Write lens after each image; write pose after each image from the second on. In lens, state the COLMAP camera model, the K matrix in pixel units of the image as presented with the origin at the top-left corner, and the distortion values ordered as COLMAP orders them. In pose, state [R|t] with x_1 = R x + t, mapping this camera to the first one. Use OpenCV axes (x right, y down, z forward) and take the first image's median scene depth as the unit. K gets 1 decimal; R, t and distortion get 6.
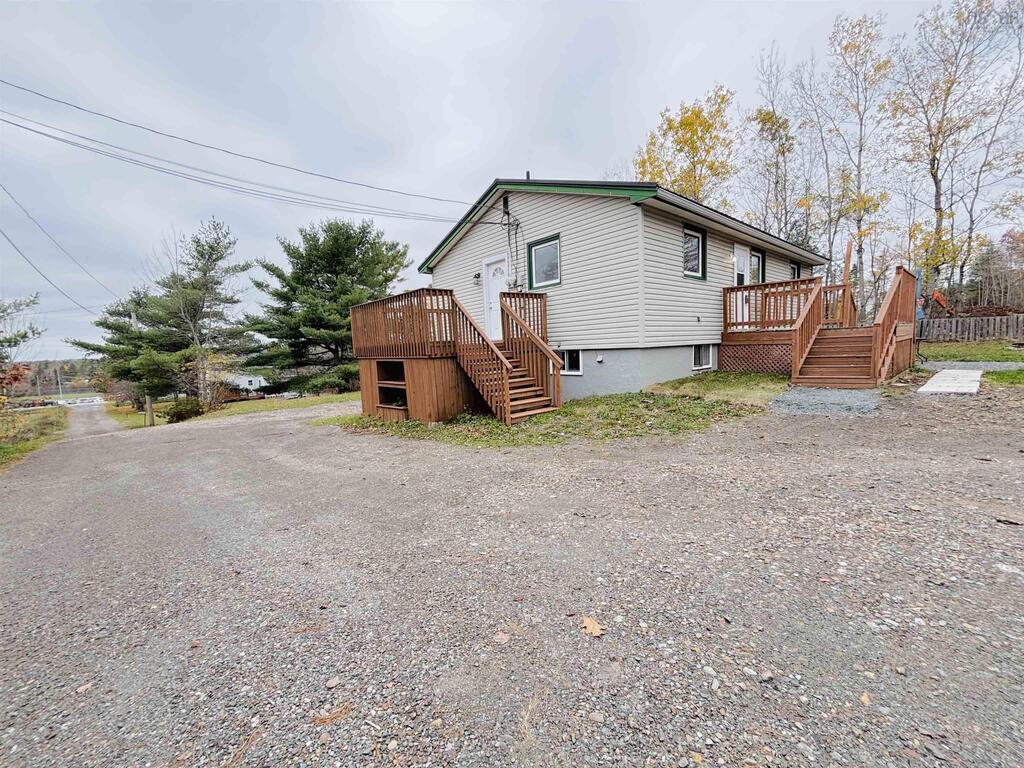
lens RADIAL K [[416.1, 0, 511.0], [0, 416.1, 384.7], [0, 0, 1]] dist [0.010448, -0.002651]
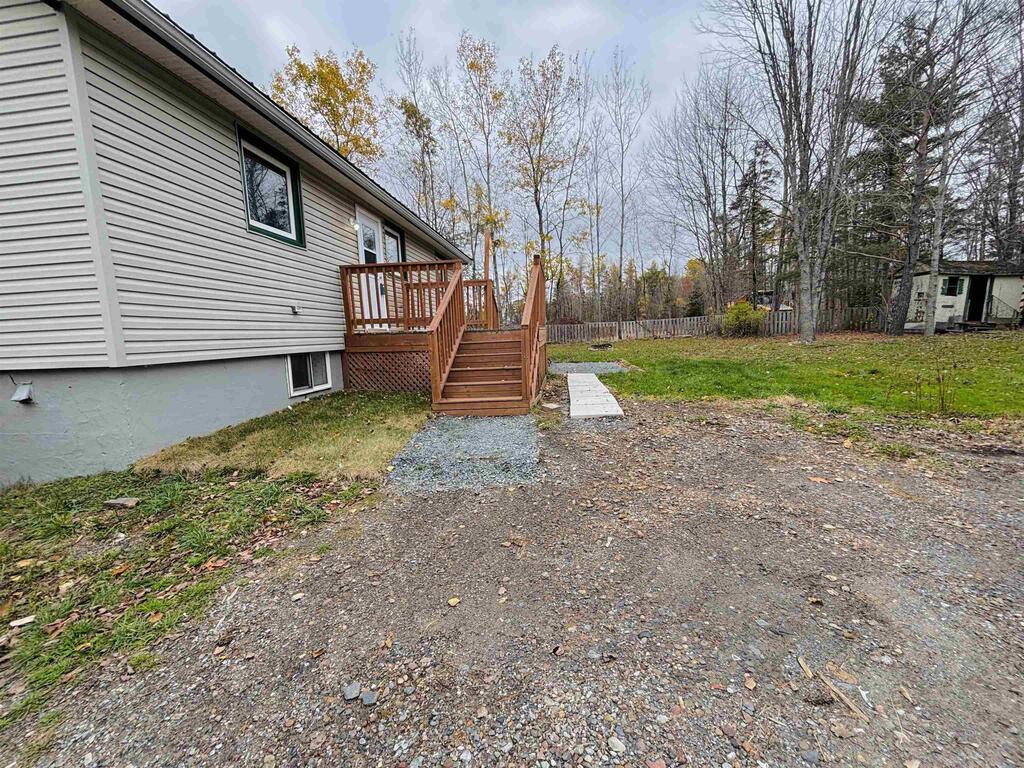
lens RADIAL K [[416.1, 0, 511.0], [0, 416.1, 384.7], [0, 0, 1]] dist [0.010448, -0.002651]
pose [[0.749316, -0.066597, 0.658855, 0.259072], [0.063024, 0.997586, 0.029159, -0.046434], [-0.659206, 0.019674, 0.751705, 0.325129]]
